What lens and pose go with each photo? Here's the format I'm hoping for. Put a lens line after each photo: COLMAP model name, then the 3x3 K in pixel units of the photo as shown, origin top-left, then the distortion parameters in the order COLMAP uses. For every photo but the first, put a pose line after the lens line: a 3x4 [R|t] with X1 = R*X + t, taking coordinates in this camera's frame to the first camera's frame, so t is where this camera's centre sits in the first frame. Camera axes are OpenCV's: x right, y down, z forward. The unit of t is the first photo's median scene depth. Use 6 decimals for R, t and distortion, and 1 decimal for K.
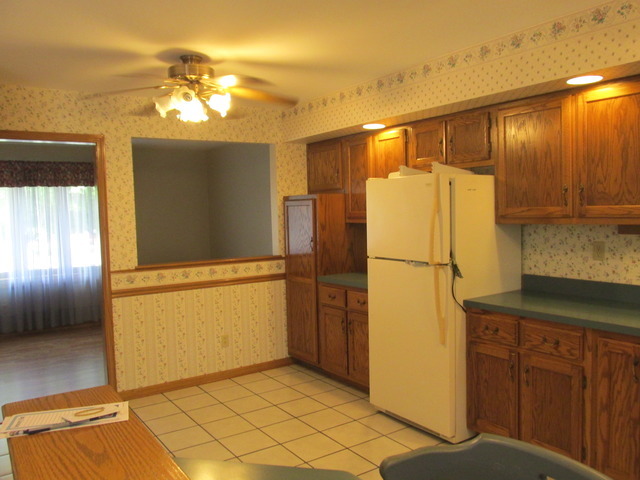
lens RADIAL K [[528.4, 0, 318.4], [0, 528.4, 238.6], [0, 0, 1]] dist [-0.039289, 0.001910]
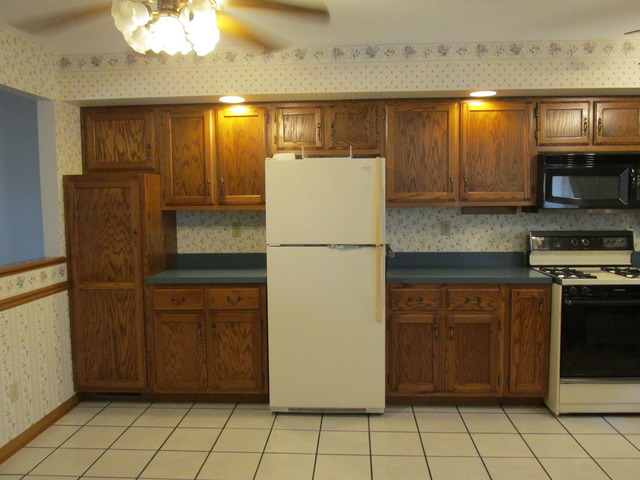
lens RADIAL K [[528.4, 0, 322.6], [0, 528.4, 237.6], [0, 0, 1]] dist [-0.039289, 0.001910]
pose [[0.611462, -0.042245, 0.790145, -0.661986], [0.039816, 0.998951, 0.022597, 0.005483], [-0.790271, 0.017643, 0.612503, 0.447451]]
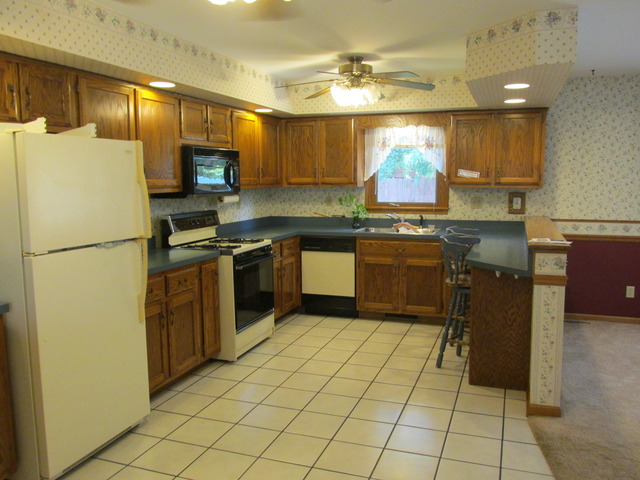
lens RADIAL K [[528.4, 0, 321.5], [0, 528.4, 236.3], [0, 0, 1]] dist [-0.039289, 0.001910]
pose [[-0.591920, -0.056618, 0.804005, -0.716108], [0.071659, 0.989883, 0.122464, -0.045693], [-0.802805, 0.130103, -0.581875, 1.287272]]
